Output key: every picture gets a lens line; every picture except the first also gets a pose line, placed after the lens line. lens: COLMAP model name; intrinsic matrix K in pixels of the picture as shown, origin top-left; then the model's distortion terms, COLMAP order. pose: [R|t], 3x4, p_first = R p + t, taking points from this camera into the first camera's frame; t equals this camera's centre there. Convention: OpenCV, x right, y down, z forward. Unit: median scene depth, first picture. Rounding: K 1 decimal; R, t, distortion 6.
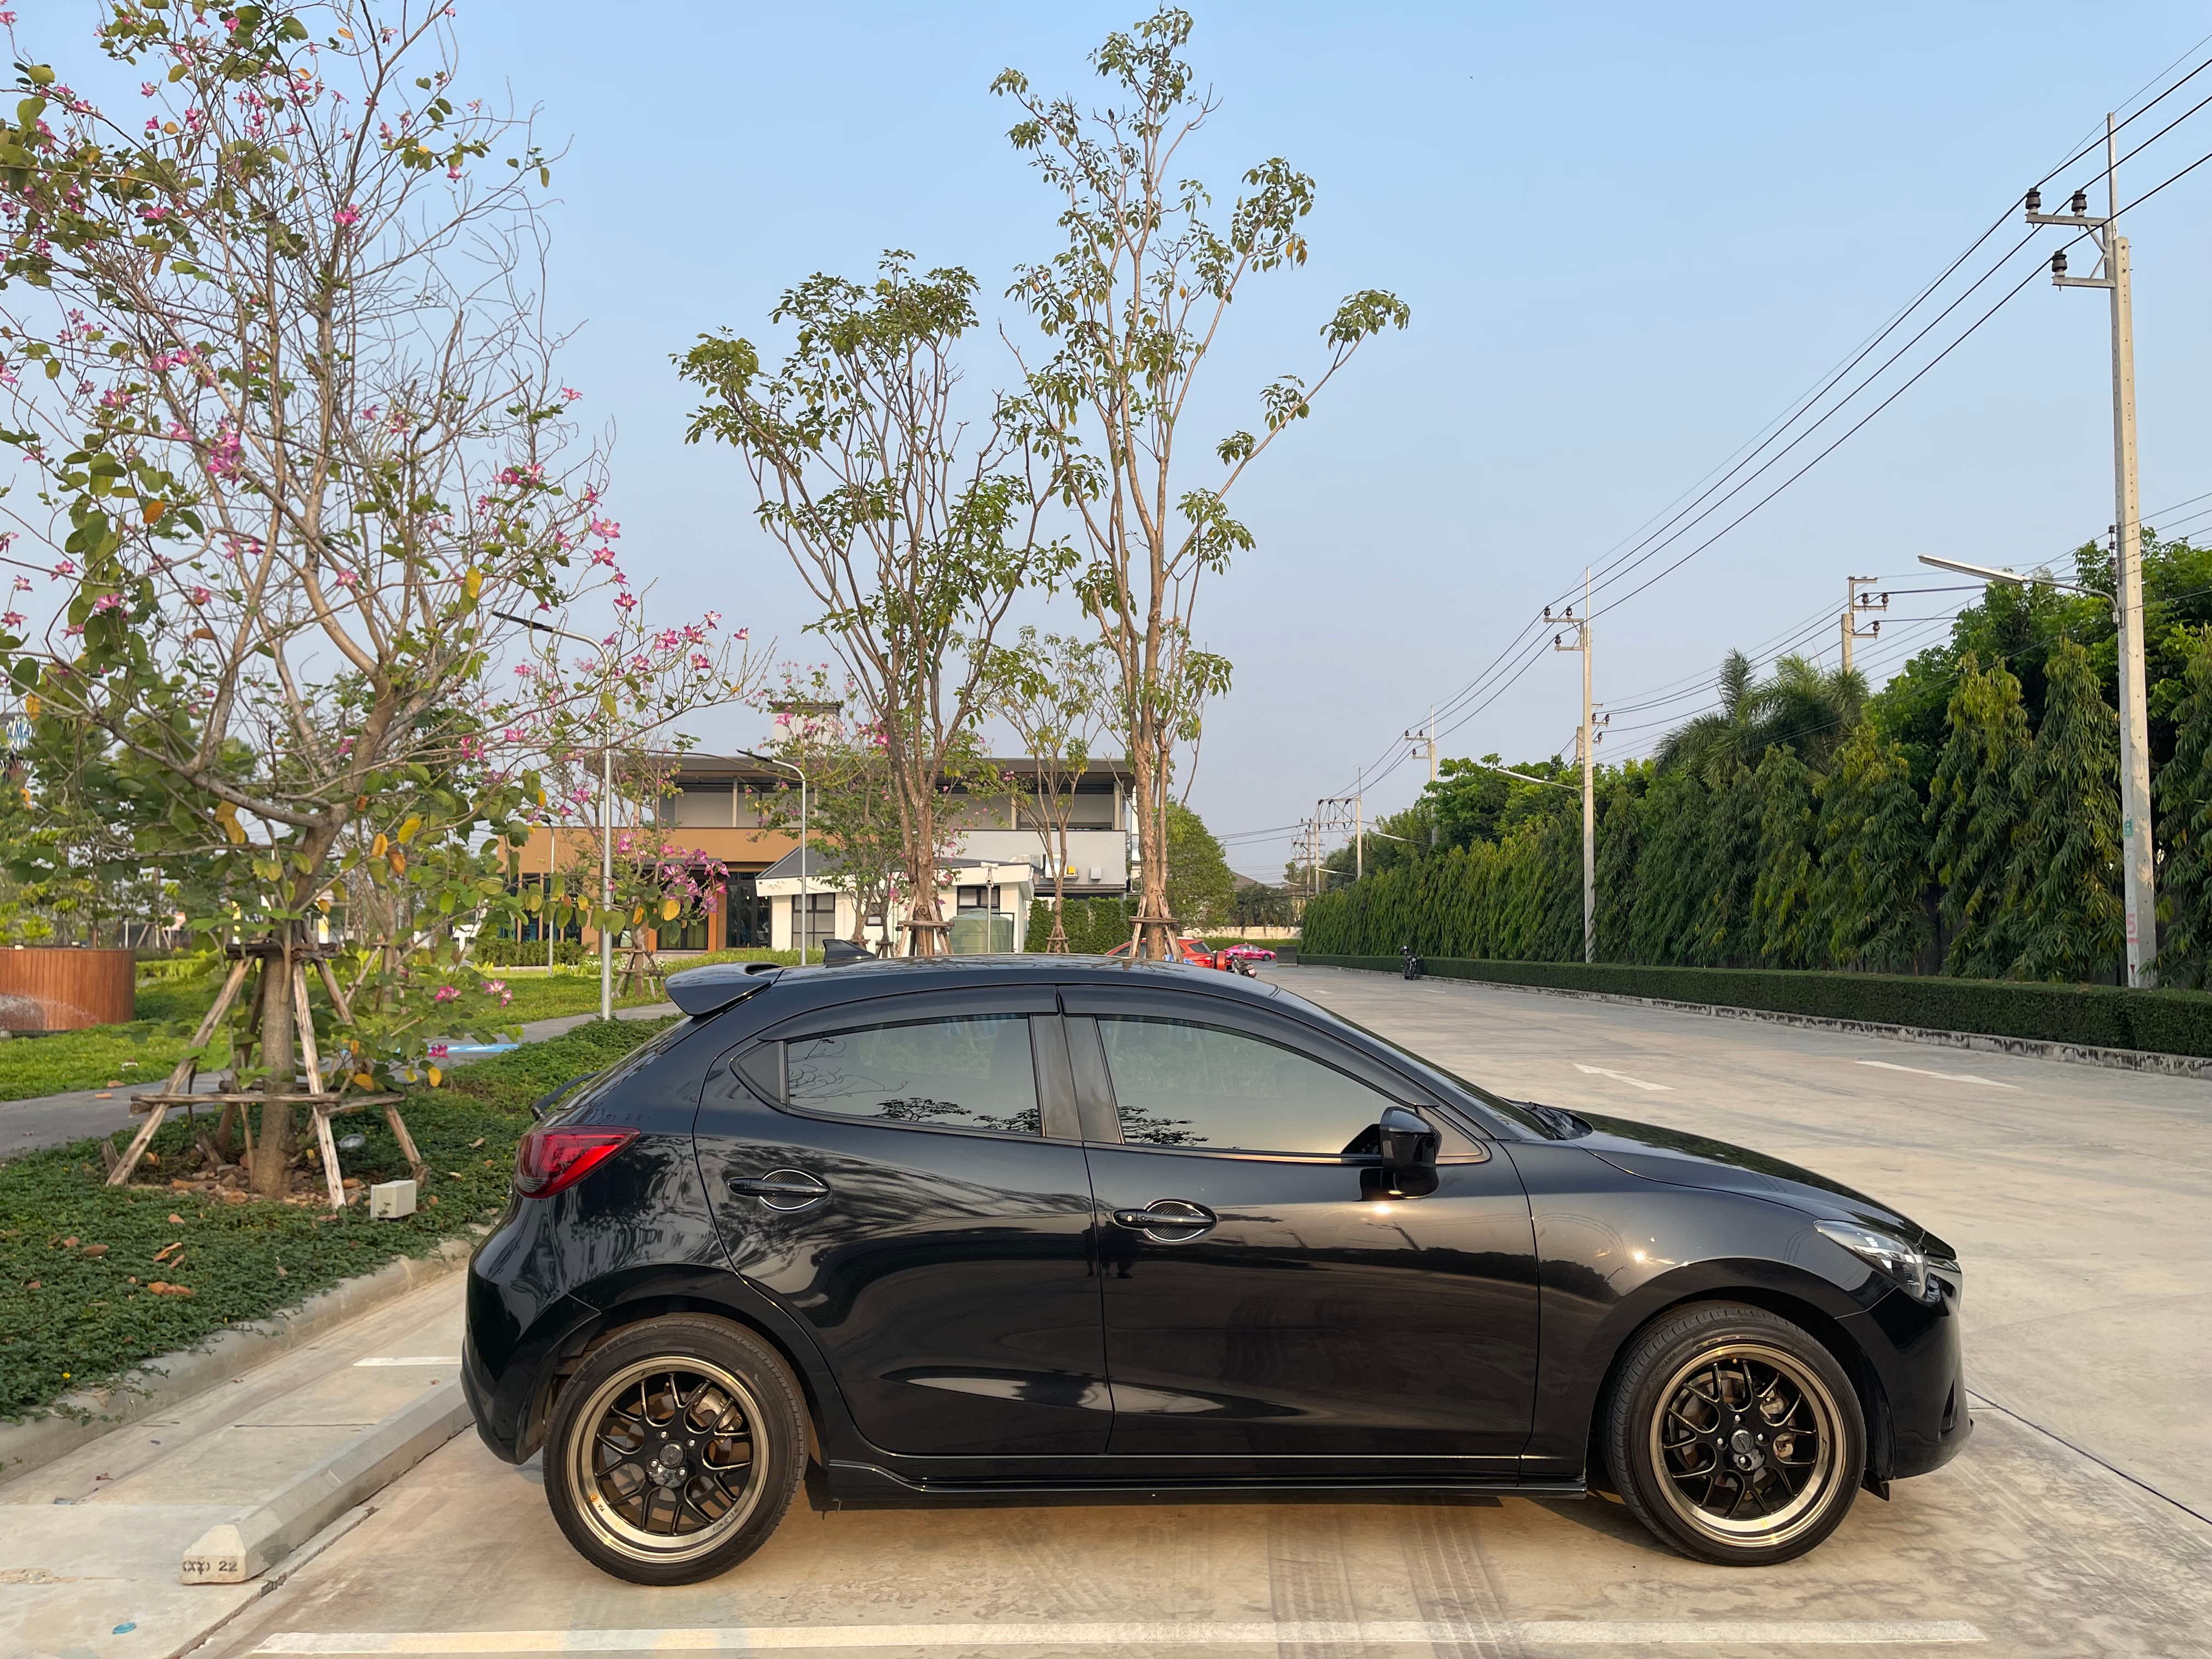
lens RADIAL K [[1650.9, 0, 1095.9], [0, 1650.9, 881.9], [0, 0, 1]] dist [0.121448, -0.160390]
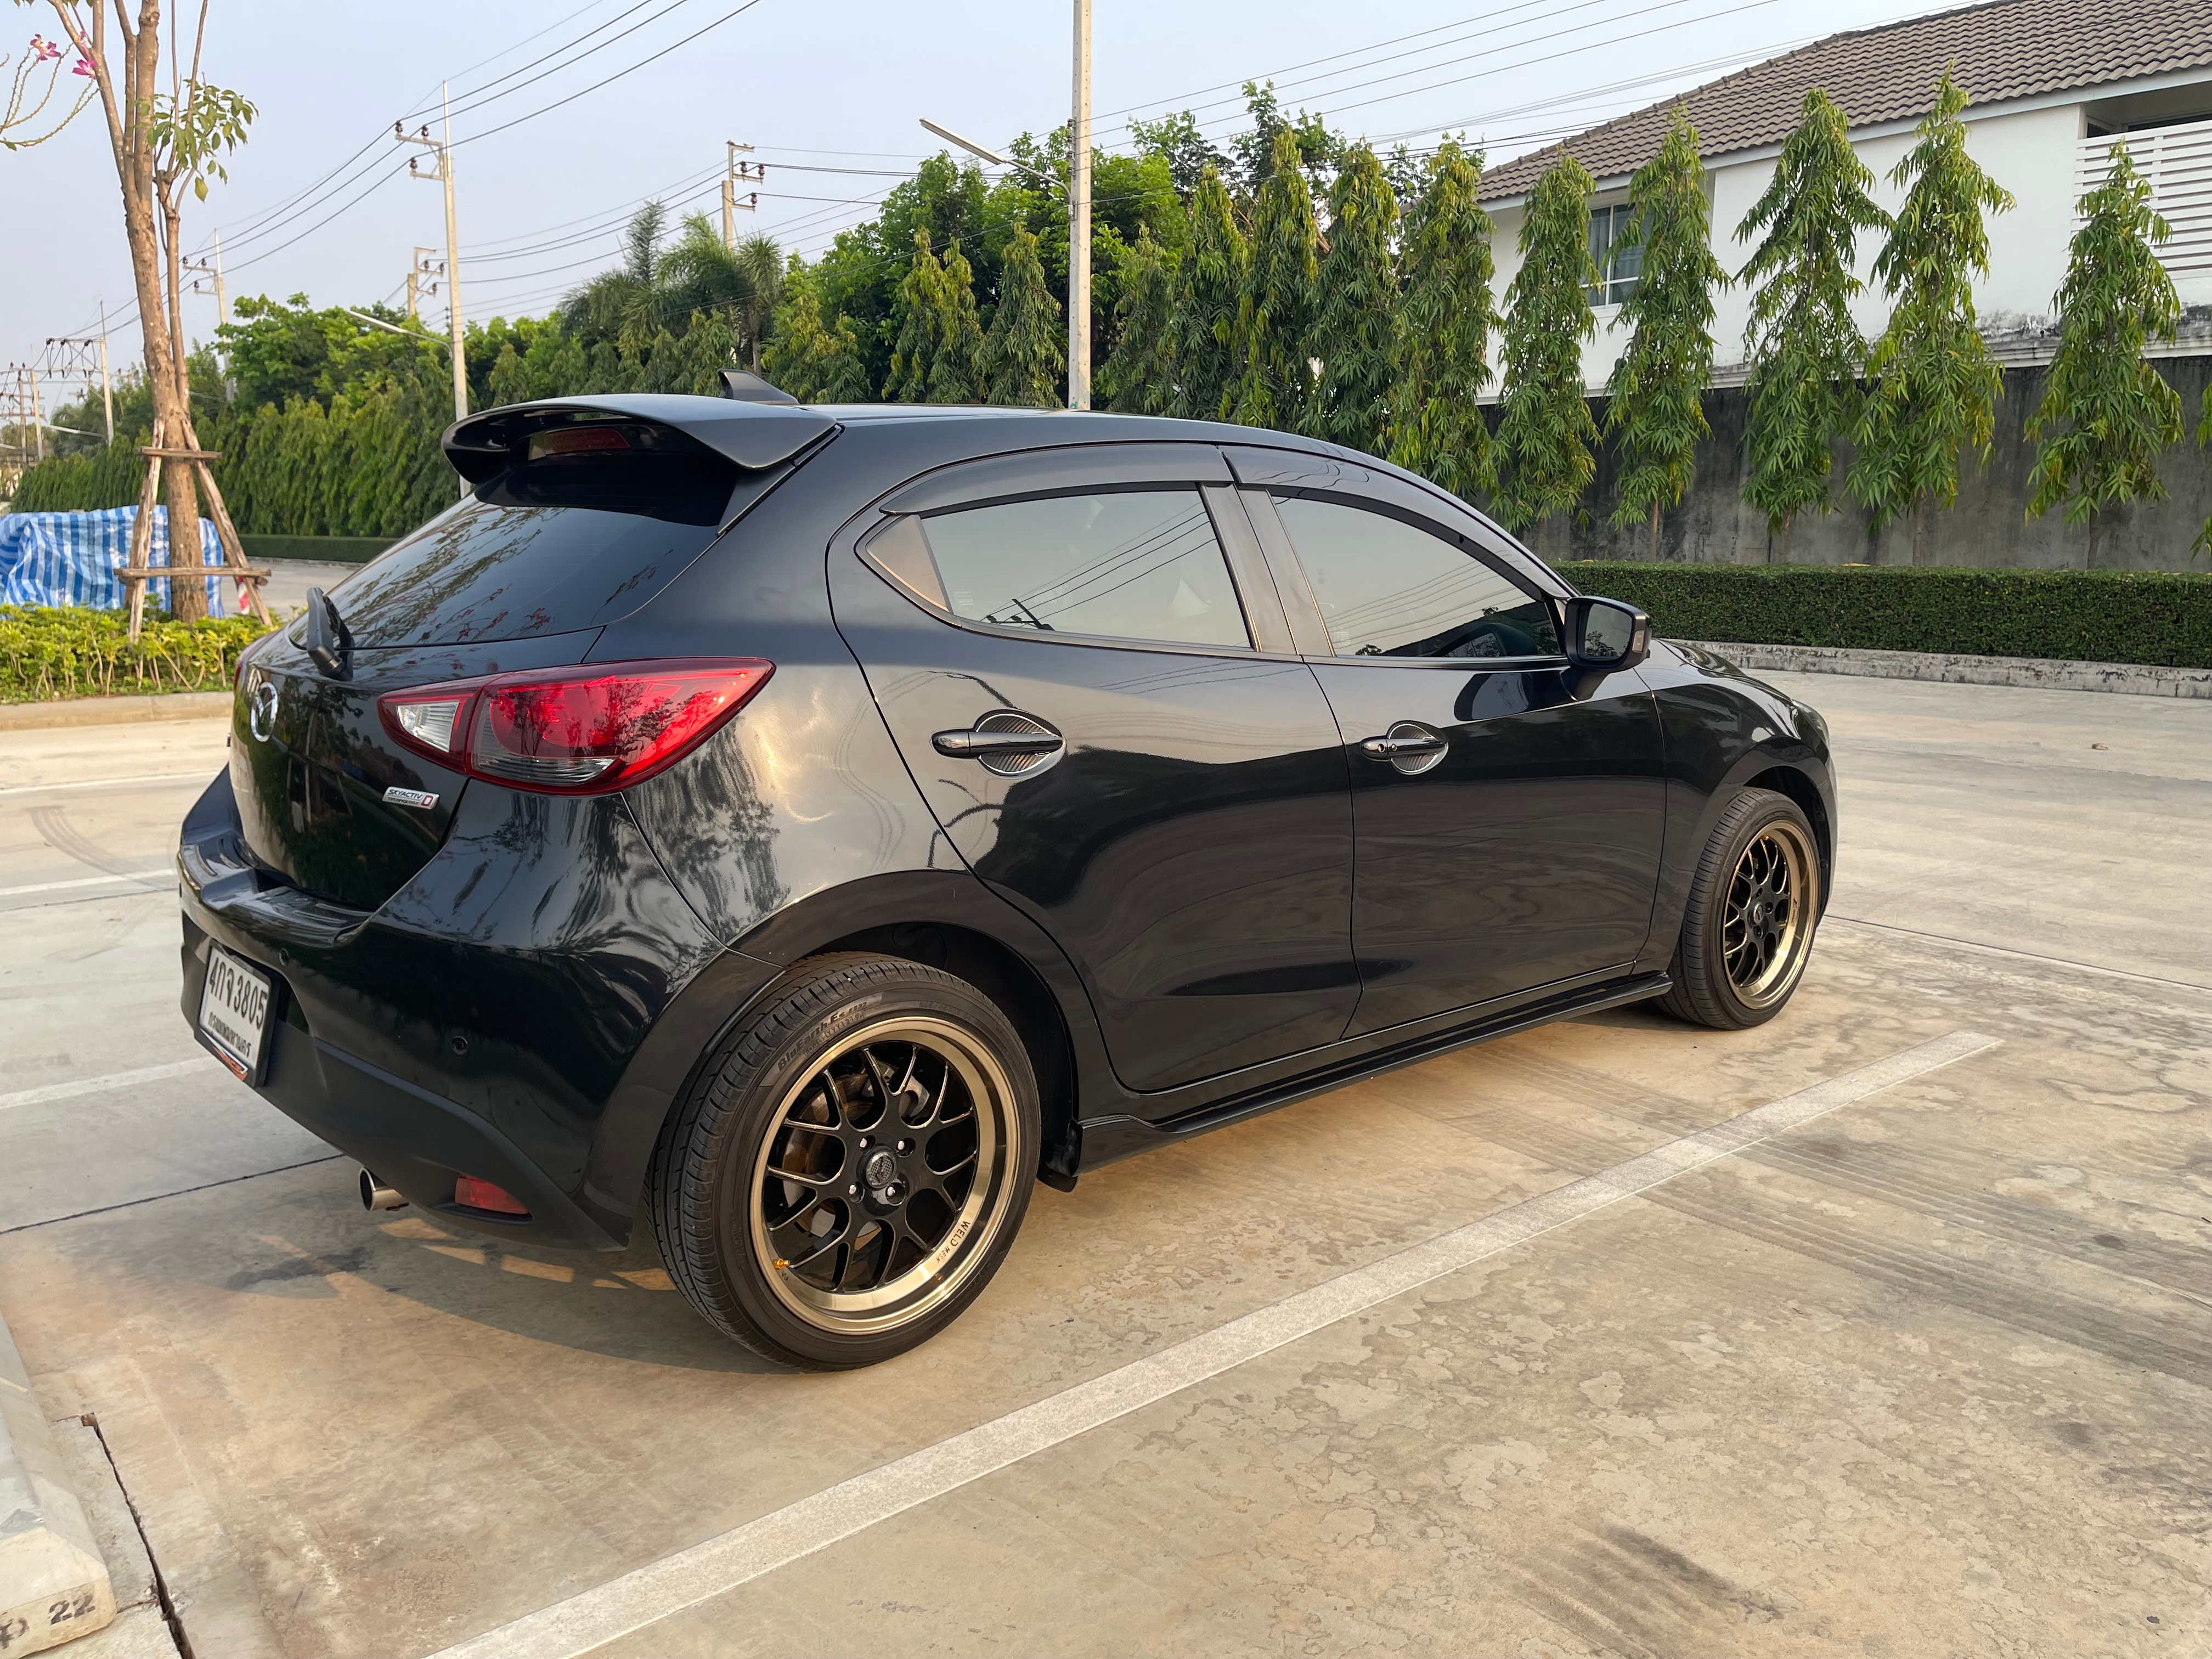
lens RADIAL K [[1660.6, 0, 1088.7], [0, 1660.6, 838.2], [0, 0, 1]] dist [0.083216, -0.104969]
pose [[0.762433, -0.109026, 0.637817, -0.558138], [-0.031517, 0.978276, 0.204897, 0.085539], [-0.646300, -0.176323, 0.742433, 0.488162]]
